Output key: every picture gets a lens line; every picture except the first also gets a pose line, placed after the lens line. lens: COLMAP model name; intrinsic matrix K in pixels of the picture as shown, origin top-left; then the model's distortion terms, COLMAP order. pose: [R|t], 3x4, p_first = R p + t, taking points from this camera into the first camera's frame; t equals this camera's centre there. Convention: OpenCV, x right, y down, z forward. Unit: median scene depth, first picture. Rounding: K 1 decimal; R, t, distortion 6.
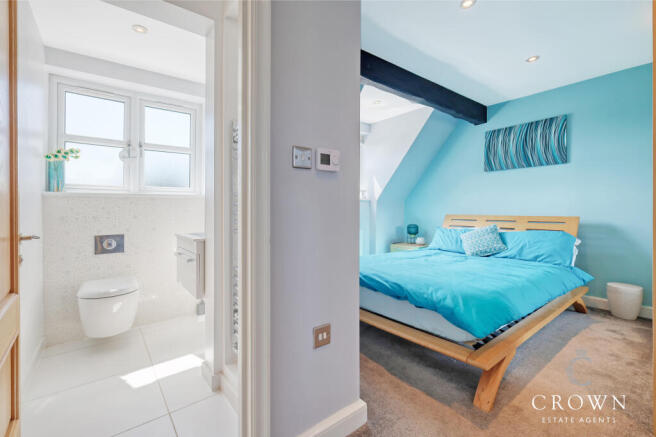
lens RADIAL K [[286.7, 0, 327.1], [0, 286.7, 212.0], [0, 0, 1]] dist [0.010040, -0.002071]
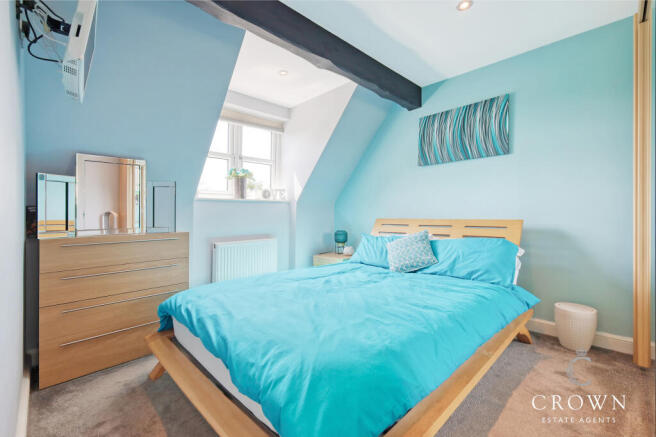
lens RADIAL K [[286.7, 0, 327.7], [0, 286.7, 219.4], [0, 0, 1]] dist [0.010040, -0.002071]
pose [[0.993165, -0.005789, 0.116576, 0.226442], [0.005168, 0.999971, 0.005632, 0.007068], [-0.116605, -0.004991, 0.993166, 0.251281]]
